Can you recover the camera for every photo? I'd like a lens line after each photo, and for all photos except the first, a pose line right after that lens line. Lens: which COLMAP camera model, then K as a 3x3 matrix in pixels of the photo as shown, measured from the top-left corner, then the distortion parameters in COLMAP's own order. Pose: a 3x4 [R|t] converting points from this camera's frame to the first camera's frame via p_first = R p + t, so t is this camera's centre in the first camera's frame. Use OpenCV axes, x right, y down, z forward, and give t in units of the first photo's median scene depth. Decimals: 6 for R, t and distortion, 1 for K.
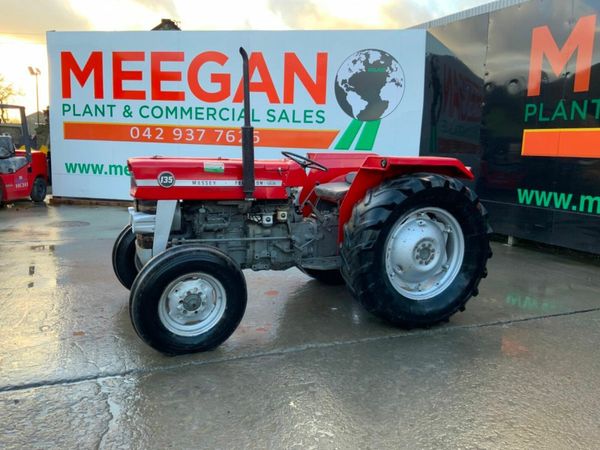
lens RADIAL K [[499.0, 0, 296.0], [0, 499.0, 226.0], [0, 0, 1]] dist [0.062047, -0.101359]
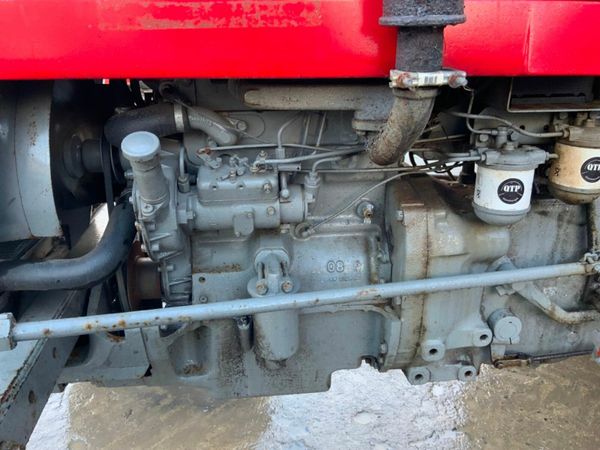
lens RADIAL K [[499.0, 0, 298.3], [0, 499.0, 225.2], [0, 0, 1]] dist [0.062047, -0.101359]
pose [[0.952269, 0.084965, -0.293197, -0.075240], [-0.023384, 0.977966, 0.207452, -0.038101], [0.304362, -0.190694, 0.933273, 0.792319]]
